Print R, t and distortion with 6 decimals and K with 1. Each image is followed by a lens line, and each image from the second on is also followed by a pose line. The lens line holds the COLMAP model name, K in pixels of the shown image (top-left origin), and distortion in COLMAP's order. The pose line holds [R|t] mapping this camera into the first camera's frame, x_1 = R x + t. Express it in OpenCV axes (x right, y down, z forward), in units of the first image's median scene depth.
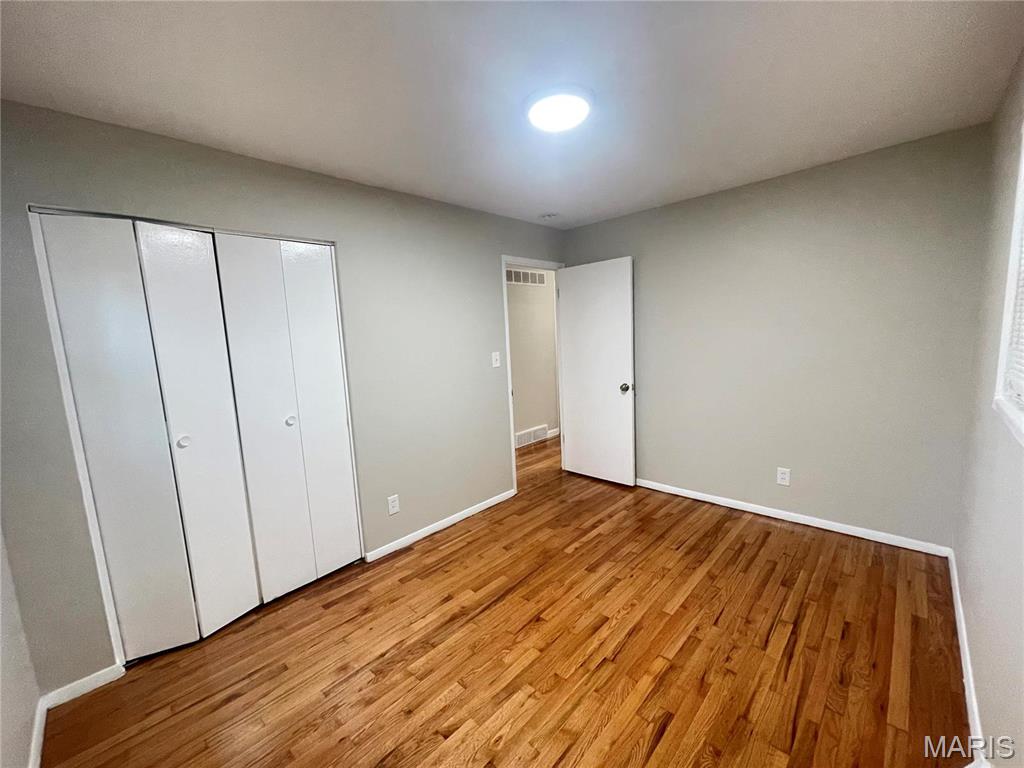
lens RADIAL K [[412.2, 0, 507.8], [0, 412.2, 385.7], [0, 0, 1]] dist [0.001149, -0.000130]
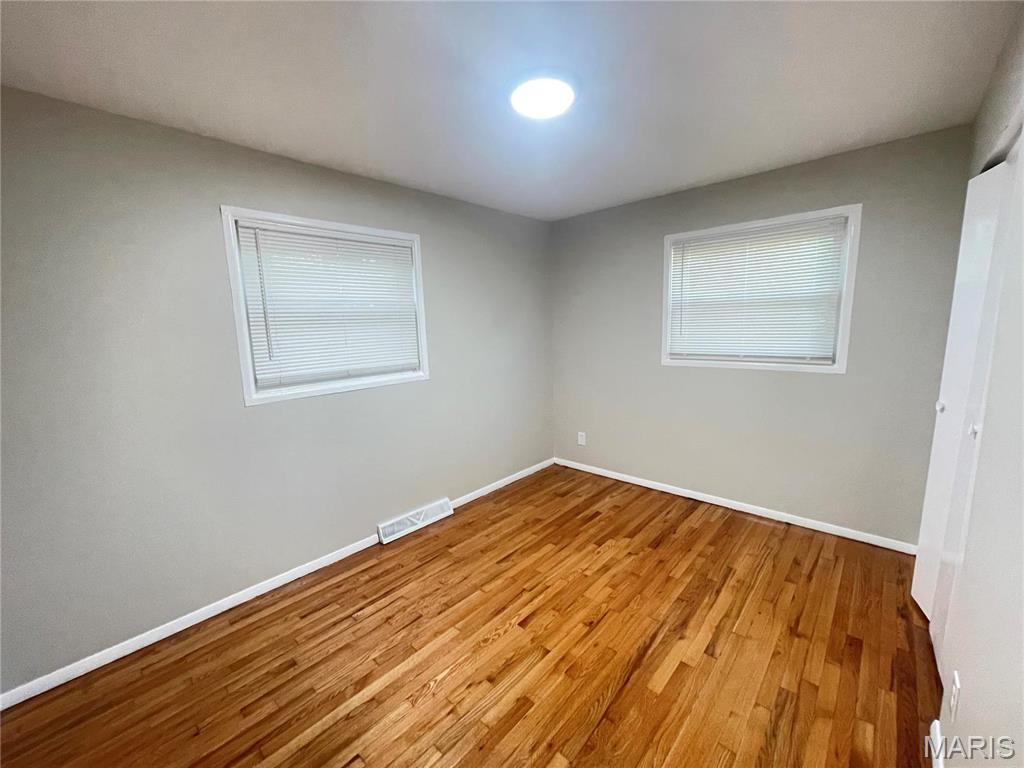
lens RADIAL K [[412.2, 0, 507.8], [0, 412.2, 385.7], [0, 0, 1]] dist [0.001149, -0.000130]
pose [[-0.996413, 0.083817, -0.011622, 0.224820], [0.077425, 0.958482, 0.274440, -0.239769], [0.034142, 0.272556, -0.961534, 1.722878]]
